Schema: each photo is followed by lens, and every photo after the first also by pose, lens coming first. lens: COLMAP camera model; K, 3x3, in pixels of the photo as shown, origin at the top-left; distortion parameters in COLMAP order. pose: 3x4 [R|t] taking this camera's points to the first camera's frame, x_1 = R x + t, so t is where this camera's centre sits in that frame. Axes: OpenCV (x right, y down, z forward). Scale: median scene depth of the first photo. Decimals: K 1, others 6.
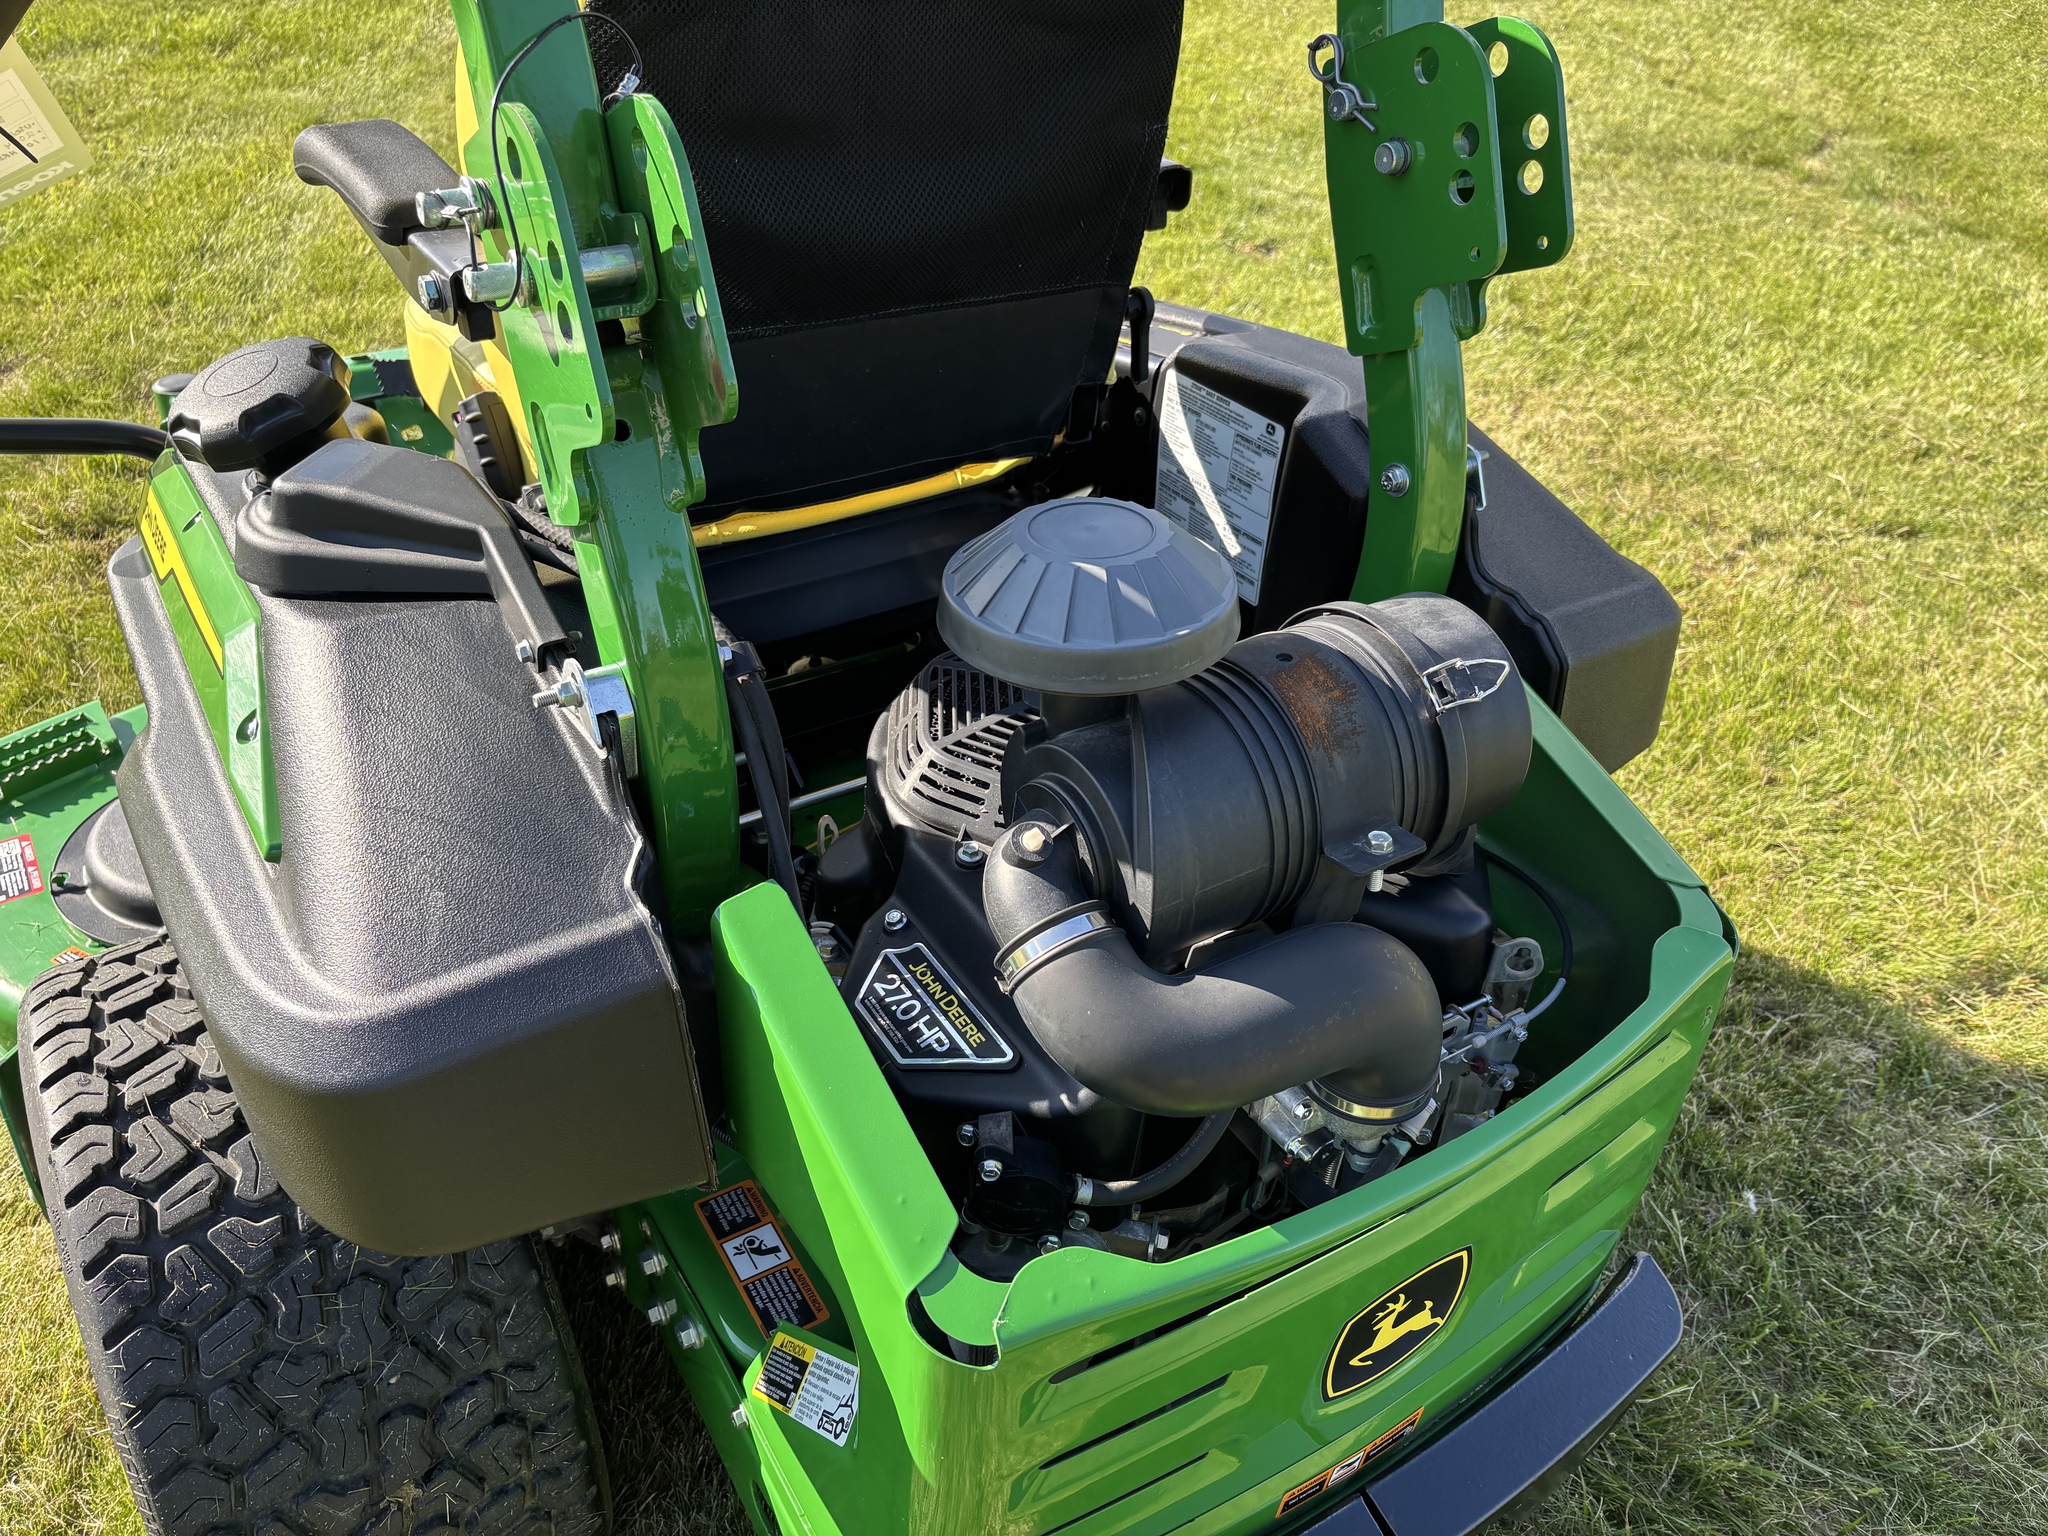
lens RADIAL K [[1506.4, 0, 1013.9], [0, 1506.4, 783.6], [0, 0, 1]] dist [0.033414, -0.037431]
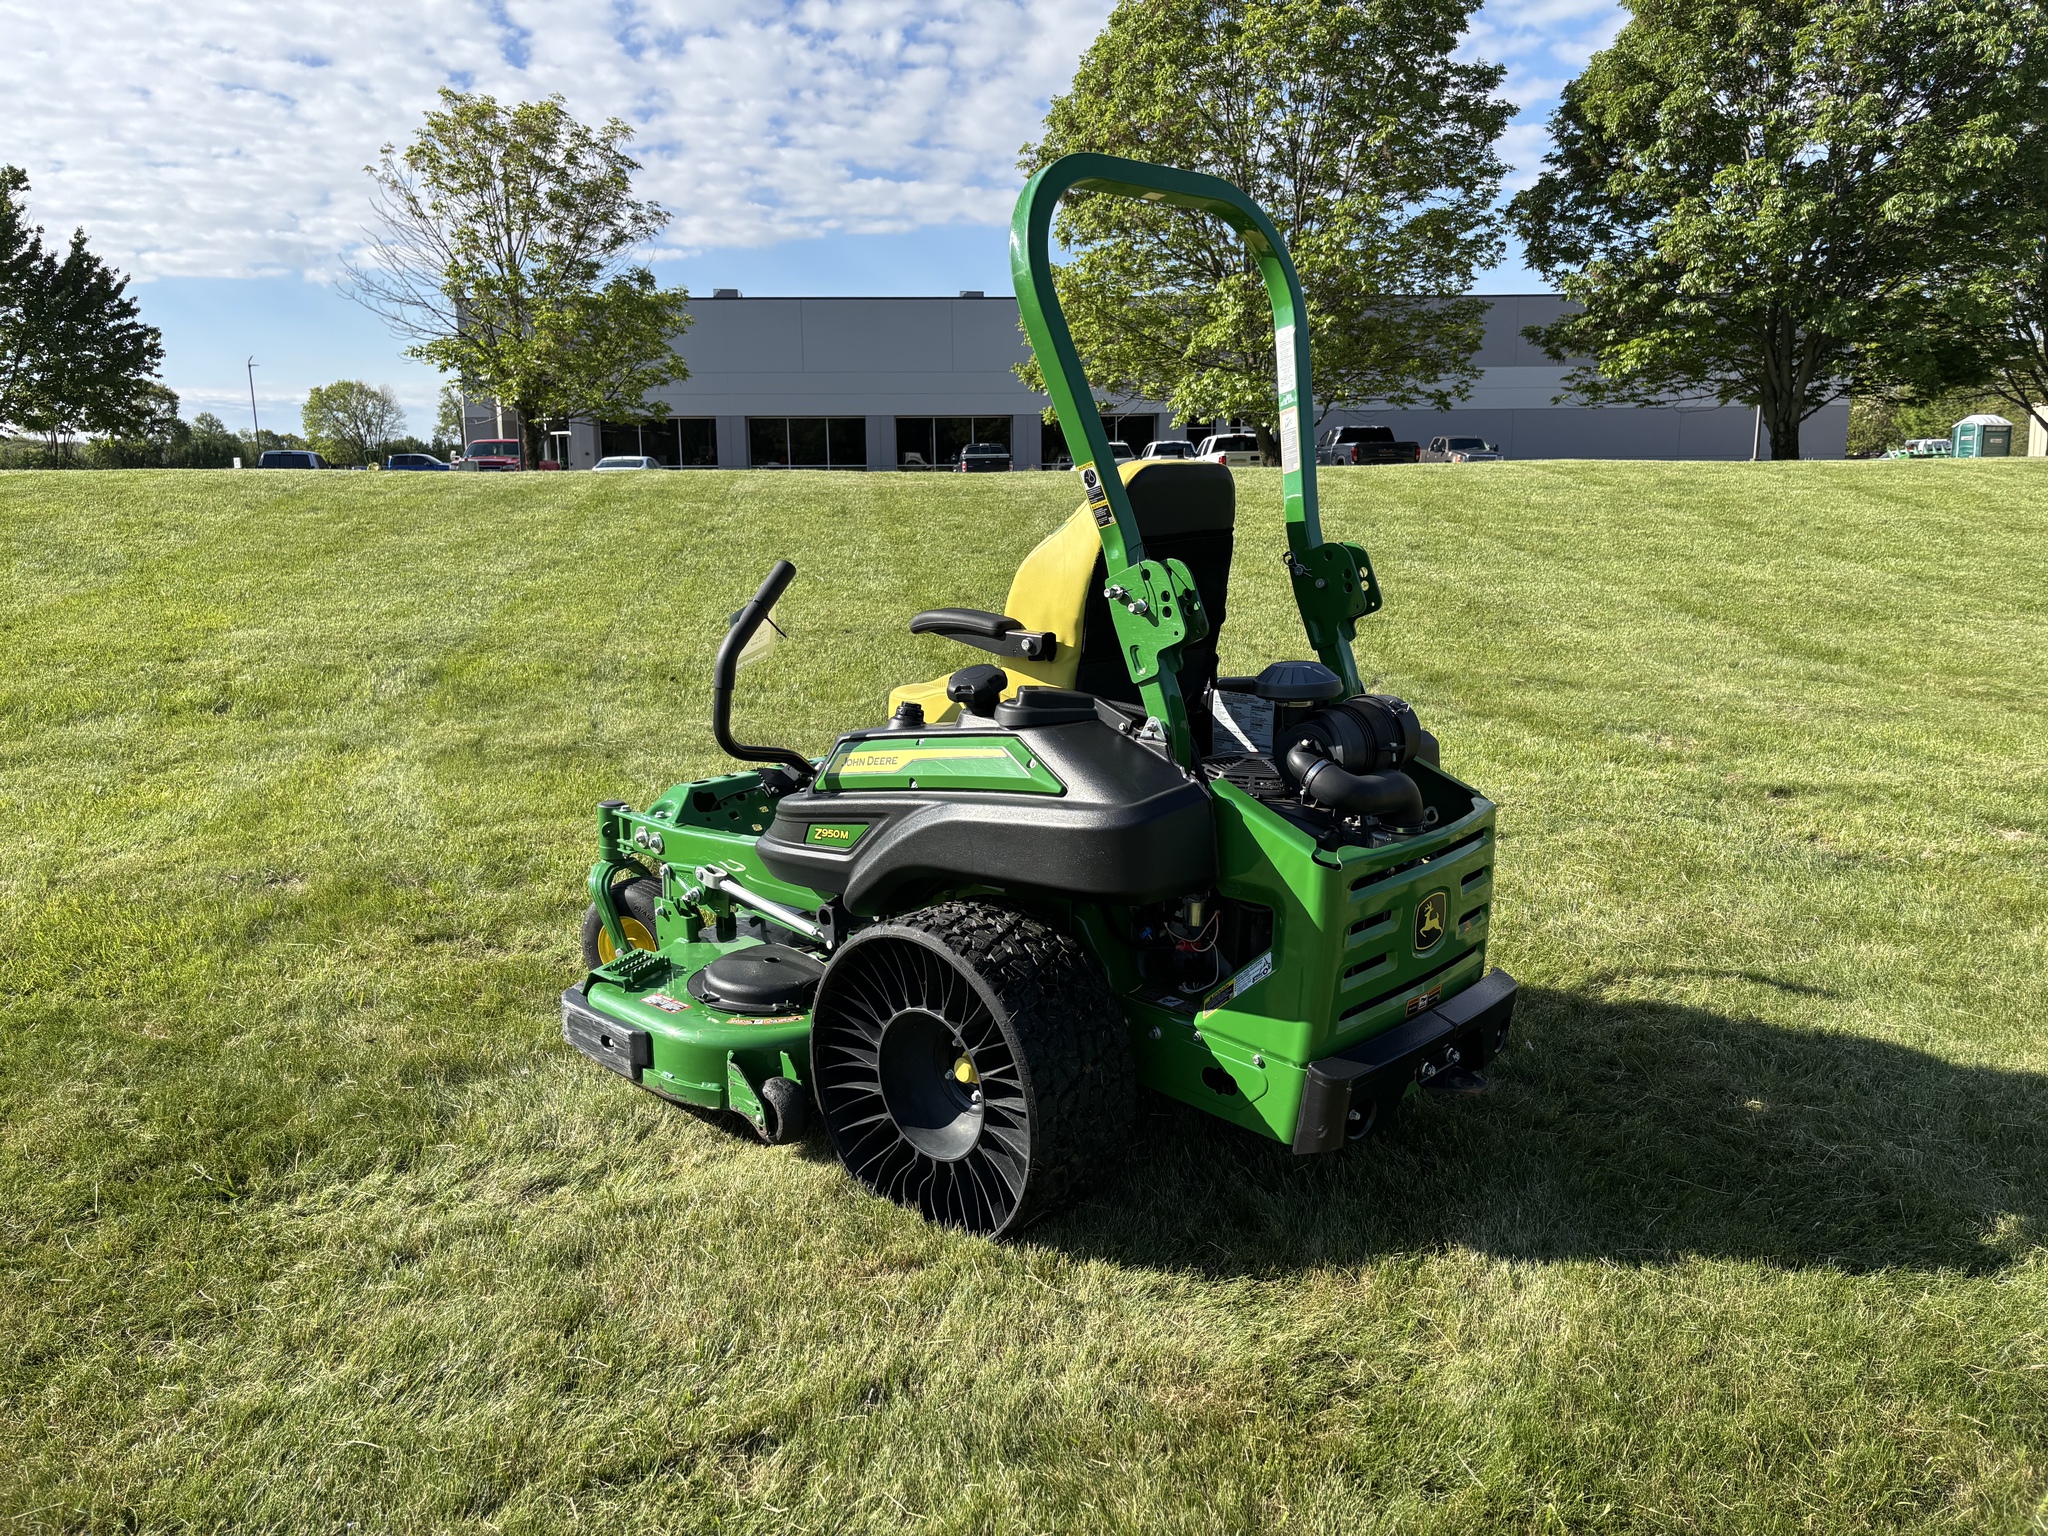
lens RADIAL K [[1506.4, 0, 1068.0], [0, 1506.4, 777.4], [0, 0, 1]] dist [0.033414, -0.037431]
pose [[0.958424, -0.089112, 0.271077, -1.074556], [0.187375, 0.913015, -0.362346, 0.932569], [-0.215208, 0.398074, 0.891753, -1.425111]]
